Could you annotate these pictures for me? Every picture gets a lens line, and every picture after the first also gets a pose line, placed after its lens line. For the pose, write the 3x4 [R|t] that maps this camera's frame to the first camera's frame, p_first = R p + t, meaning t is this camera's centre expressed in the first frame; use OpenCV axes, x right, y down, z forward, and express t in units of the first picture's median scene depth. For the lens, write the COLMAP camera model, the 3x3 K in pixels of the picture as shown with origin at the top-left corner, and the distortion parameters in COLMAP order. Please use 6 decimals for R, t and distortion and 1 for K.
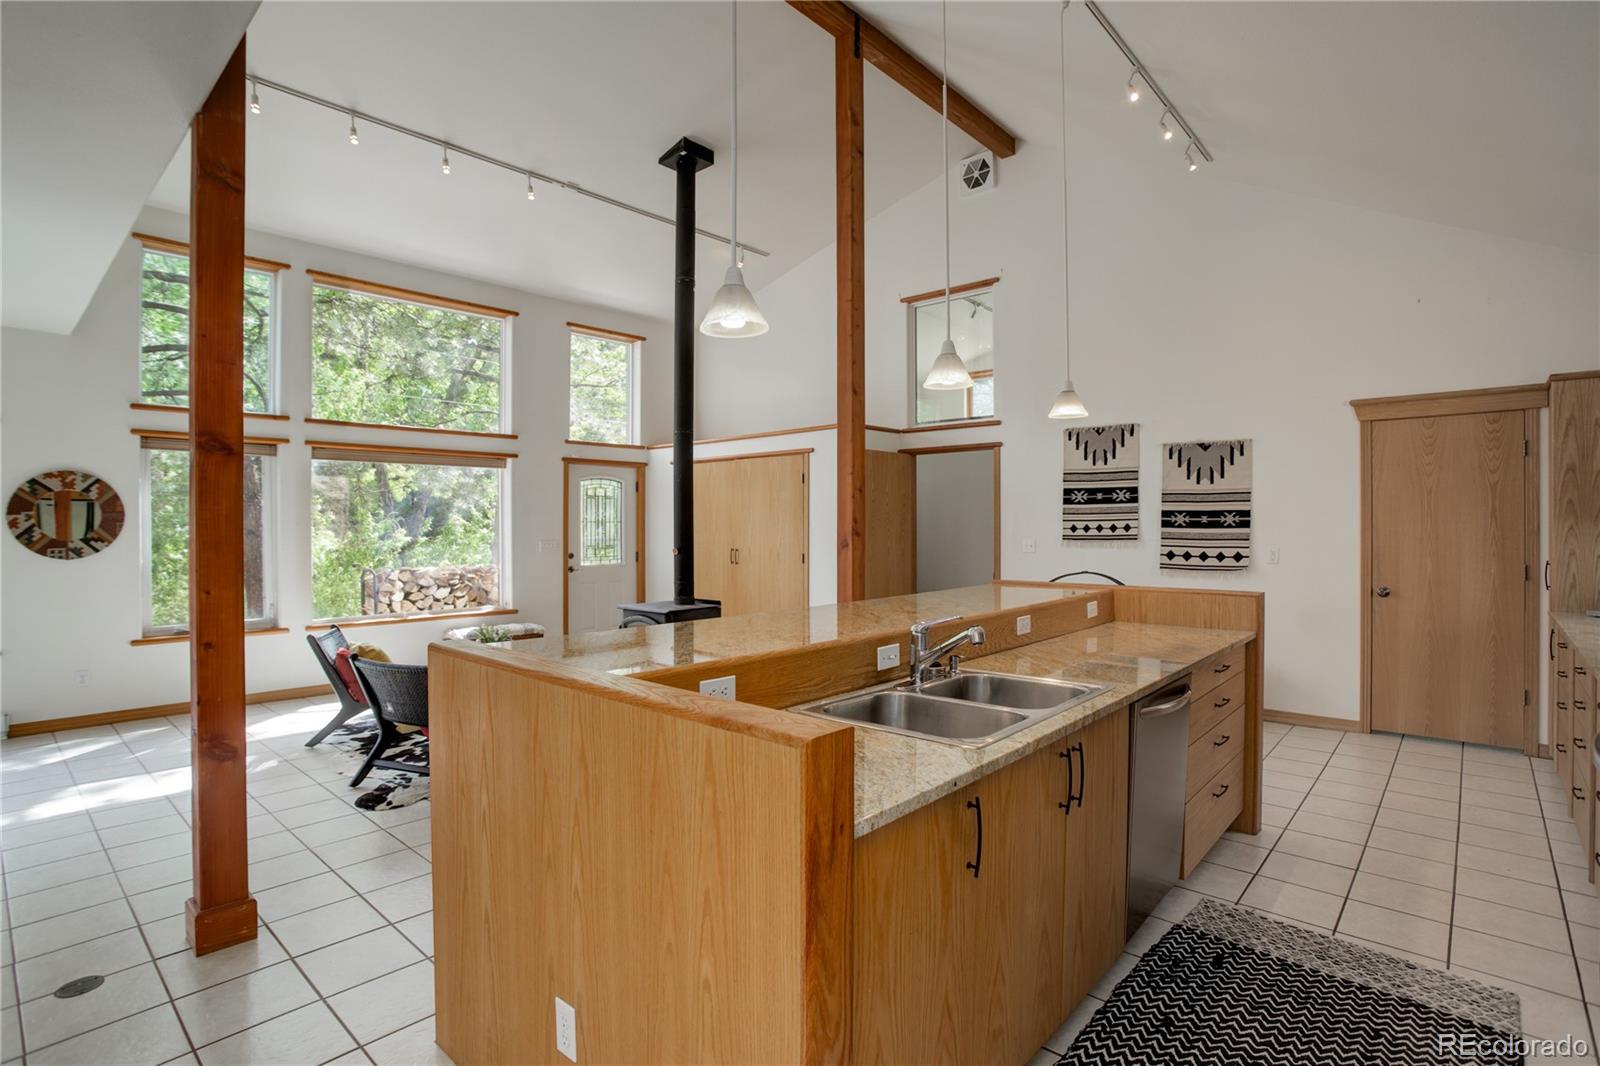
lens RADIAL K [[784.1, 0, 800.0], [0, 784.1, 533.0], [0, 0, 1]] dist [-0.076461, 0.030048]
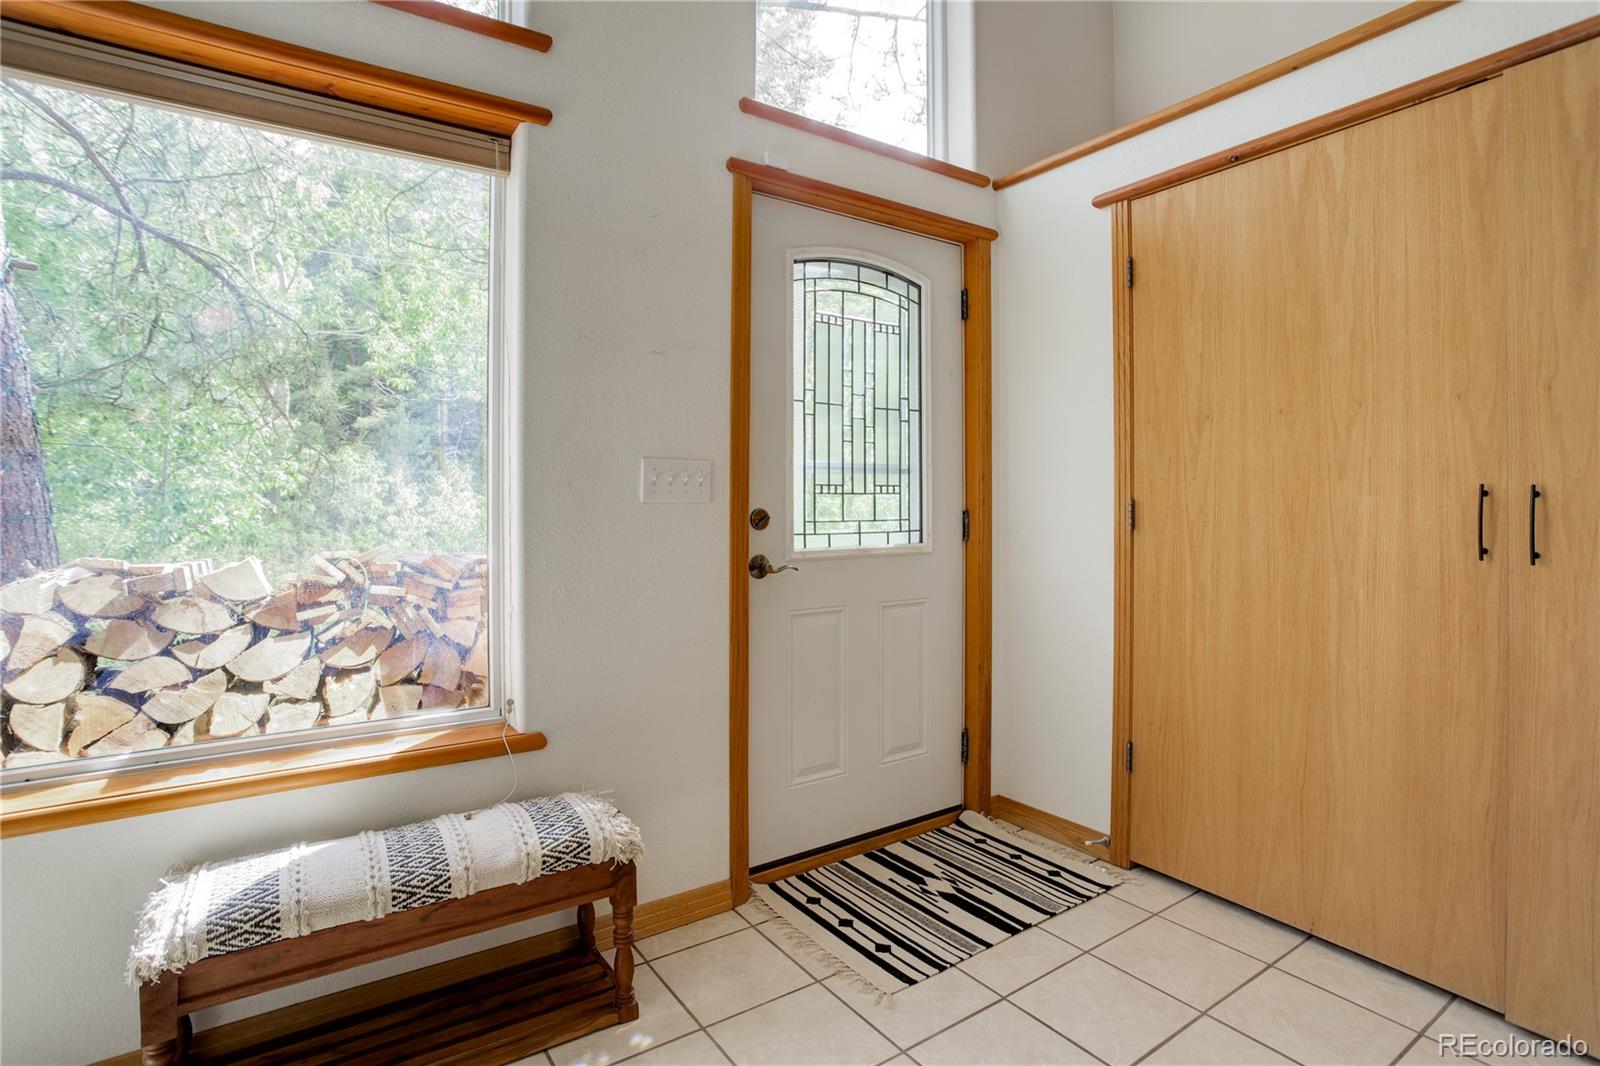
lens RADIAL K [[799.0, 0, 802.9], [0, 799.0, 500.4], [0, 0, 1]] dist [-0.022479, 0.000904]
pose [[0.969386, 0.001878, -0.245534, -0.301413], [-0.003083, 0.999985, -0.004523, 0.034398], [0.245522, 0.005141, 0.969377, 1.049556]]
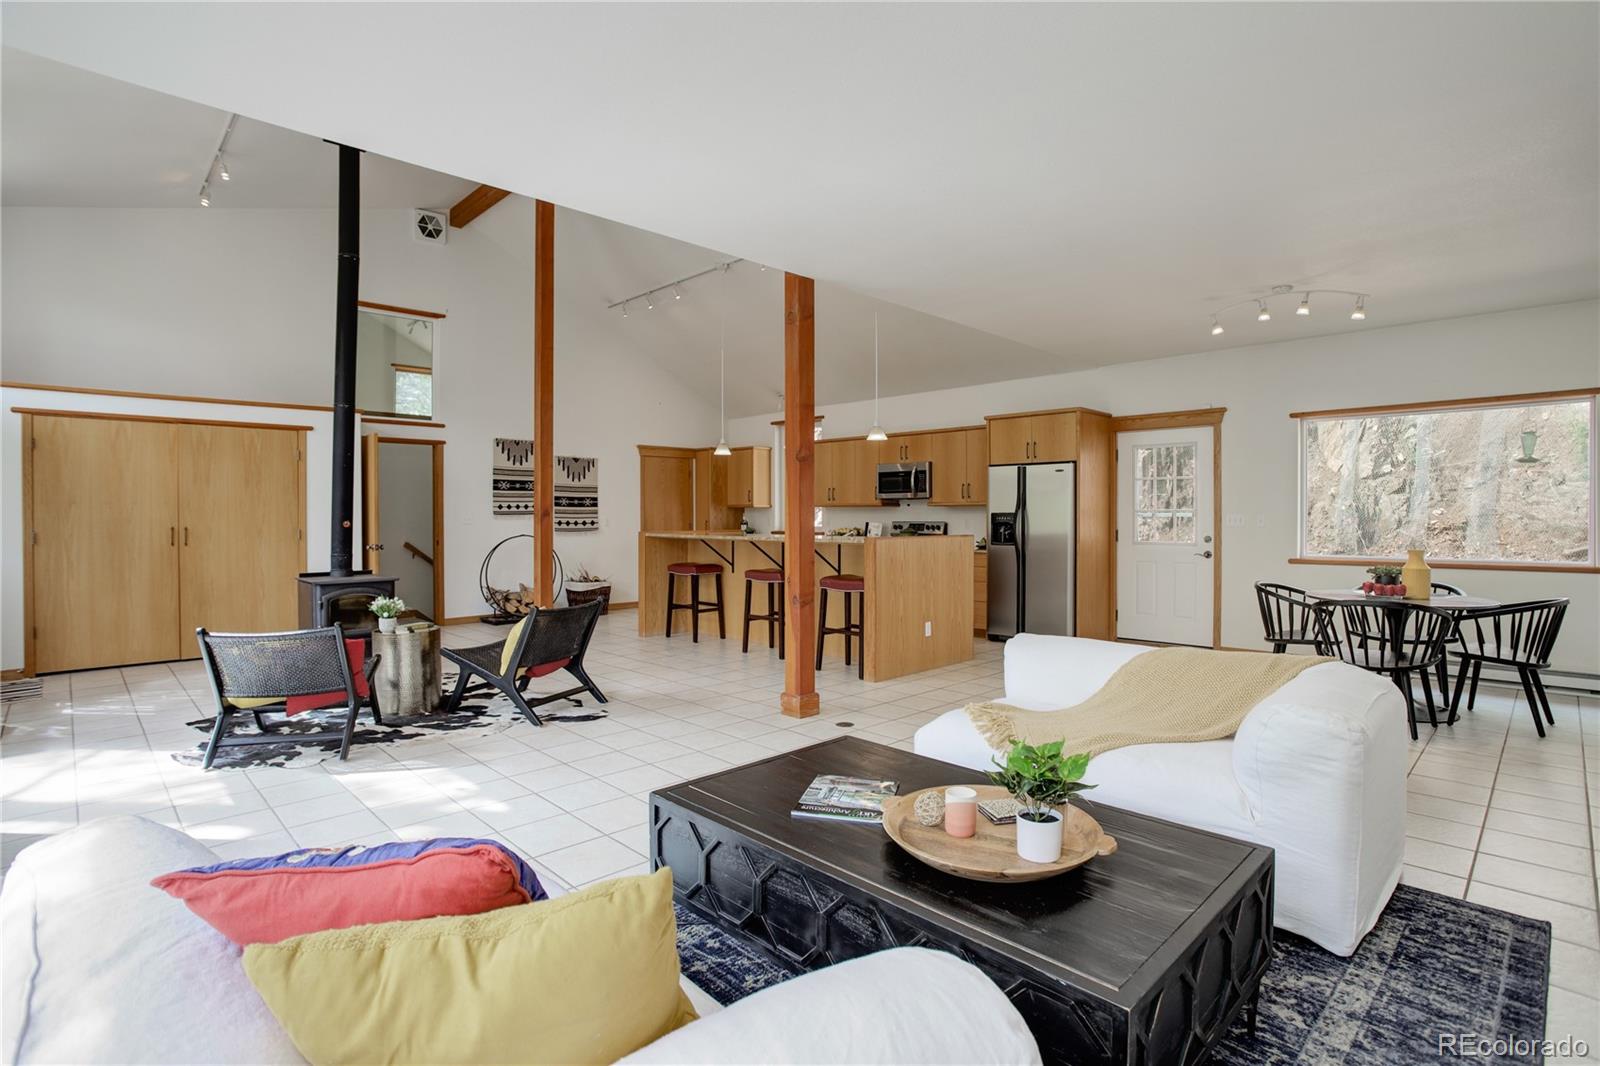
lens RADIAL K [[779.0, 0, 793.7], [0, 779.0, 527.6], [0, 0, 1]] dist [-0.063363, 0.022921]
pose [[0.068049, -0.013345, 0.997593, -1.193207], [0.011301, 0.999857, 0.012604, 0.023725], [-0.997618, 0.010416, 0.068190, 0.392395]]
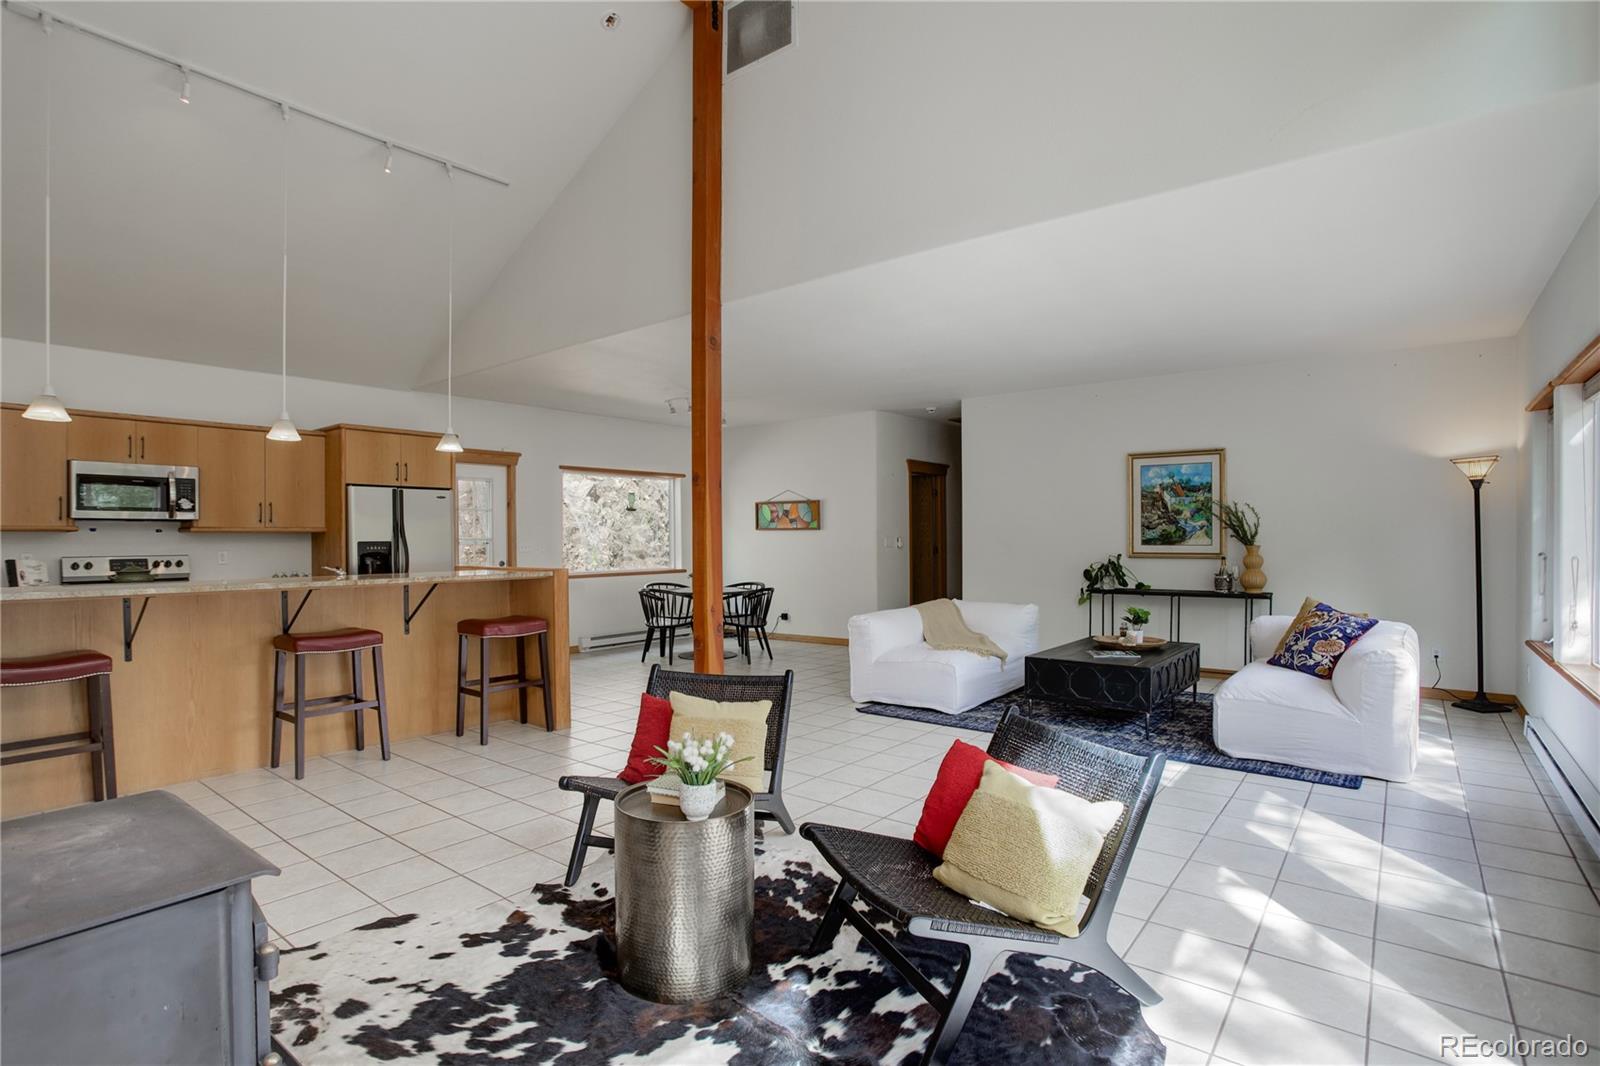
lens RADIAL K [[792.5, 0, 791.8], [0, 792.5, 537.8], [0, 0, 1]] dist [-0.060769, 0.023654]
pose [[-0.998658, 0.008300, -0.051111, -0.386073], [0.007841, 0.999927, 0.009185, 0.007979], [0.051183, 0.008772, -0.998651, 1.301686]]
